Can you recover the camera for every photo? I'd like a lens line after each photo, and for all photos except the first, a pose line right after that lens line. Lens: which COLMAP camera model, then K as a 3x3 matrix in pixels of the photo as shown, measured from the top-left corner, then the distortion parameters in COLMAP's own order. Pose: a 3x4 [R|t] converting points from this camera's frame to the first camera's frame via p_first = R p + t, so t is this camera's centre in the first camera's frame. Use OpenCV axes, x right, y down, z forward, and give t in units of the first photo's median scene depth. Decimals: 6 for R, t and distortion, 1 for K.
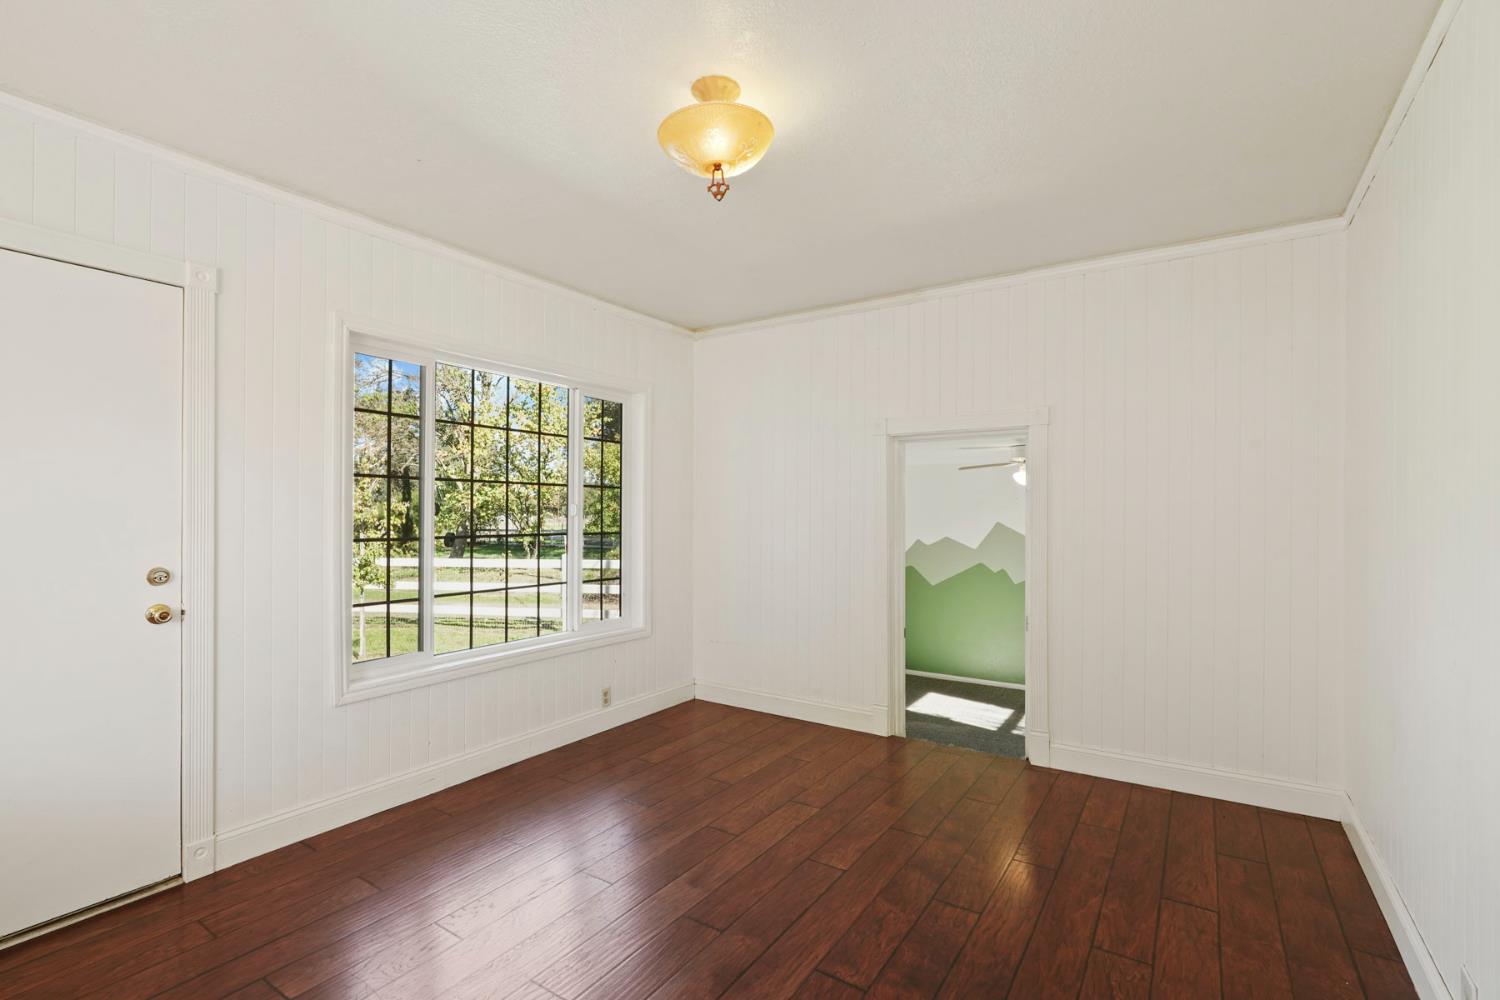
lens RADIAL K [[678.4, 0, 750.9], [0, 678.4, 500.3], [0, 0, 1]] dist [0.001808, 0.000123]
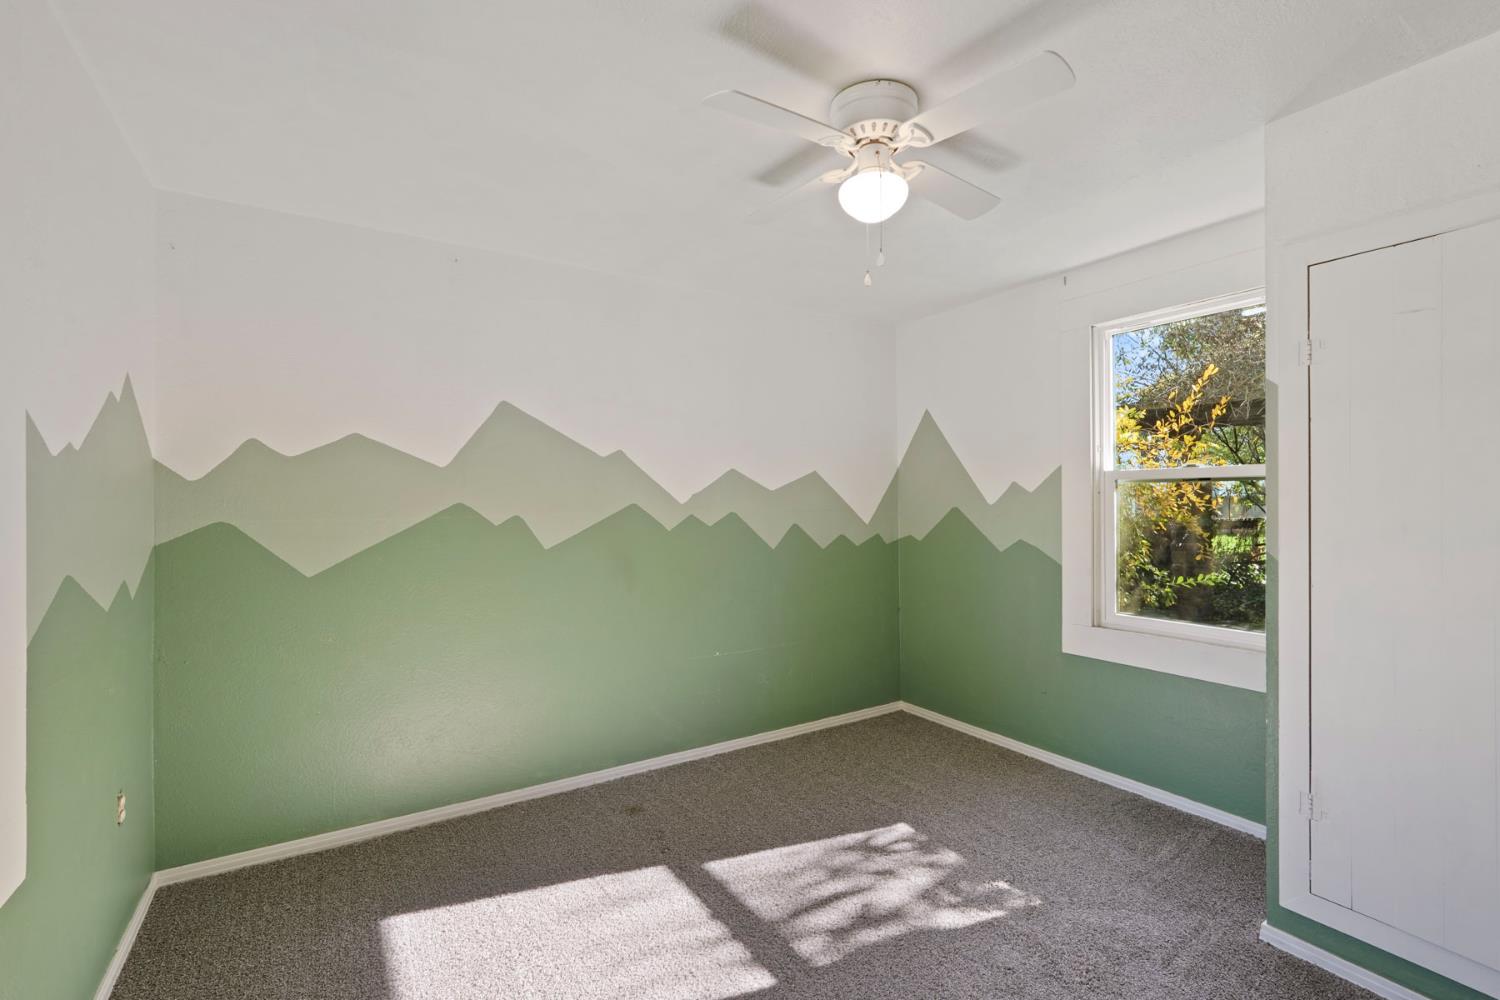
lens RADIAL K [[678.4, 0, 753.0], [0, 678.4, 496.8], [0, 0, 1]] dist [0.001808, 0.000123]
pose [[0.393513, 0.011552, 0.919246, 0.049897], [-0.003021, 0.999932, -0.011273, 0.092506], [-0.919314, 0.001659, 0.393521, 0.695436]]
